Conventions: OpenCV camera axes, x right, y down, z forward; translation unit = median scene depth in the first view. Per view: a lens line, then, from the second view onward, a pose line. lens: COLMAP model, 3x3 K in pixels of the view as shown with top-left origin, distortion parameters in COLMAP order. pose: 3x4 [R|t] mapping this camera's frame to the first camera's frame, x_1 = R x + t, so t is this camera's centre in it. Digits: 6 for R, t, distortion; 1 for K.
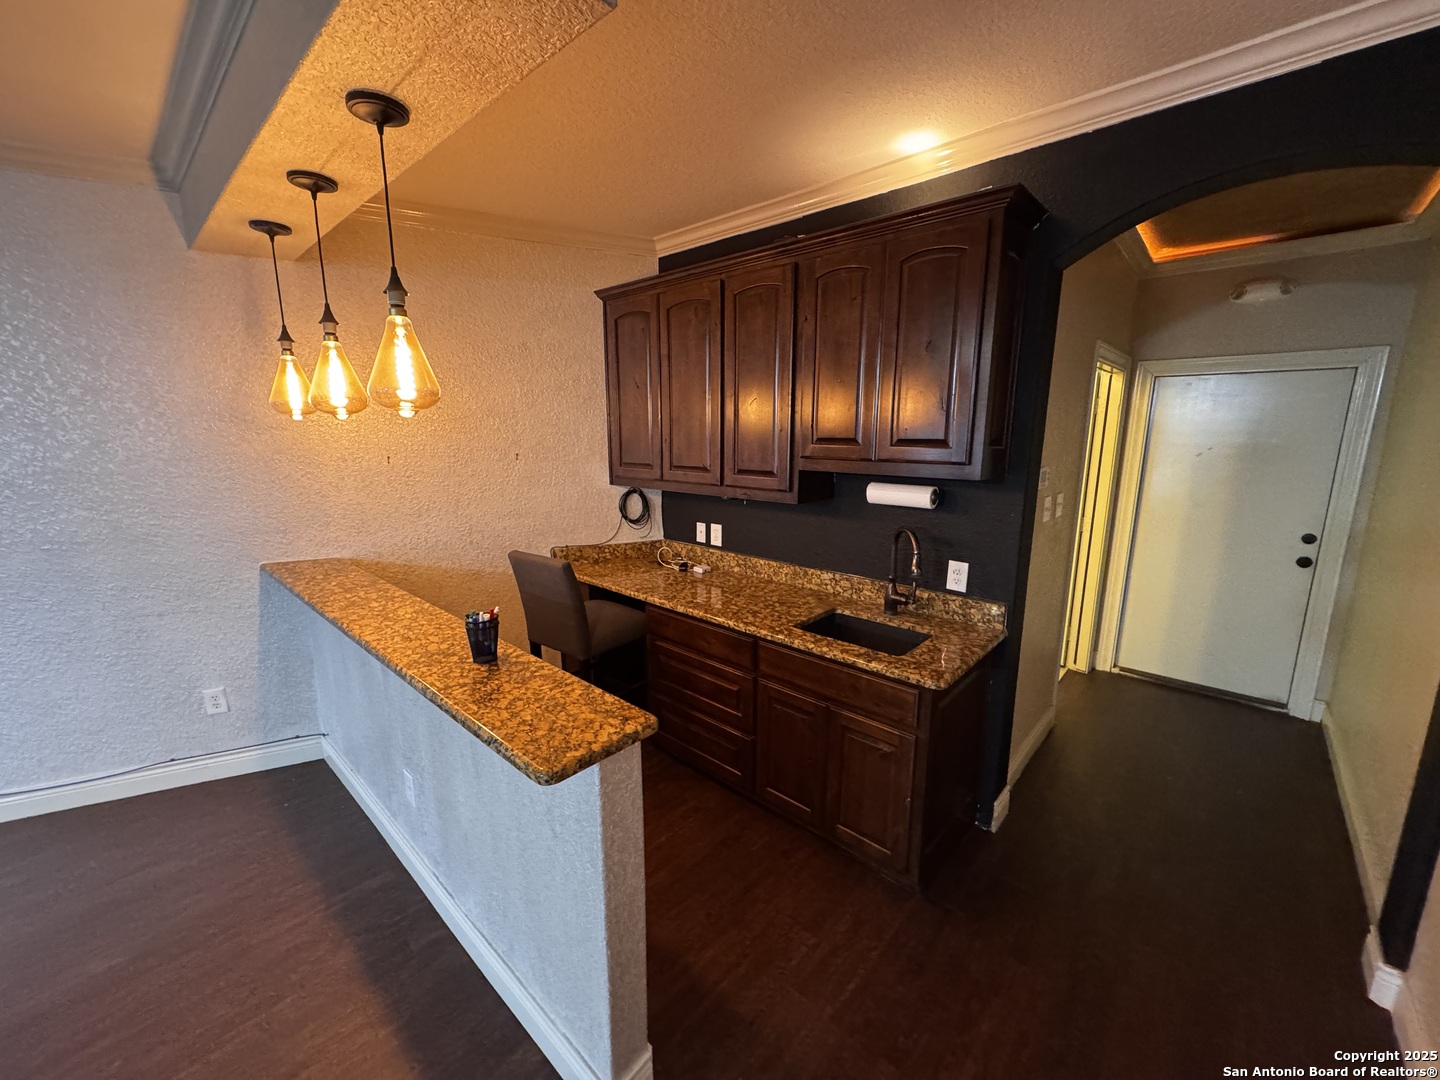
lens RADIAL K [[575.7, 0, 718.8], [0, 575.7, 538.5], [0, 0, 1]] dist [0.000183, 0.000039]
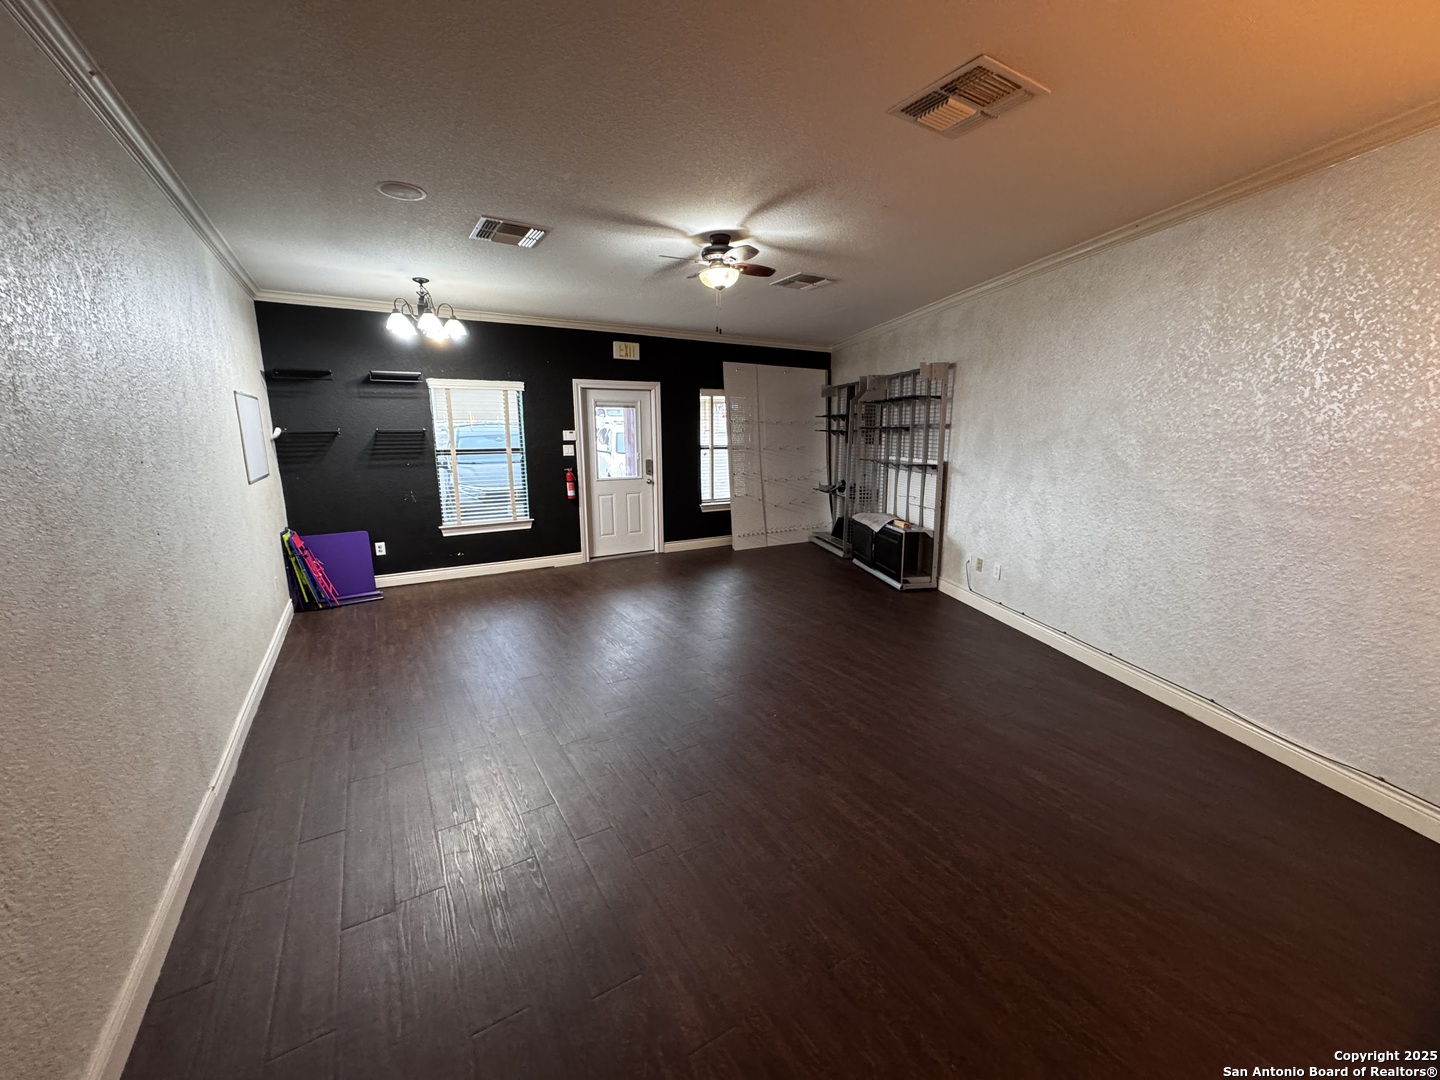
lens RADIAL K [[575.7, 0, 720.4], [0, 575.7, 539.6], [0, 0, 1]] dist [0.000183, 0.000039]
pose [[-0.277075, 0.181614, -0.943529, 0.091200], [-0.183250, 0.953962, 0.237435, 0.019278], [0.943212, 0.238689, -0.231038, 0.200576]]
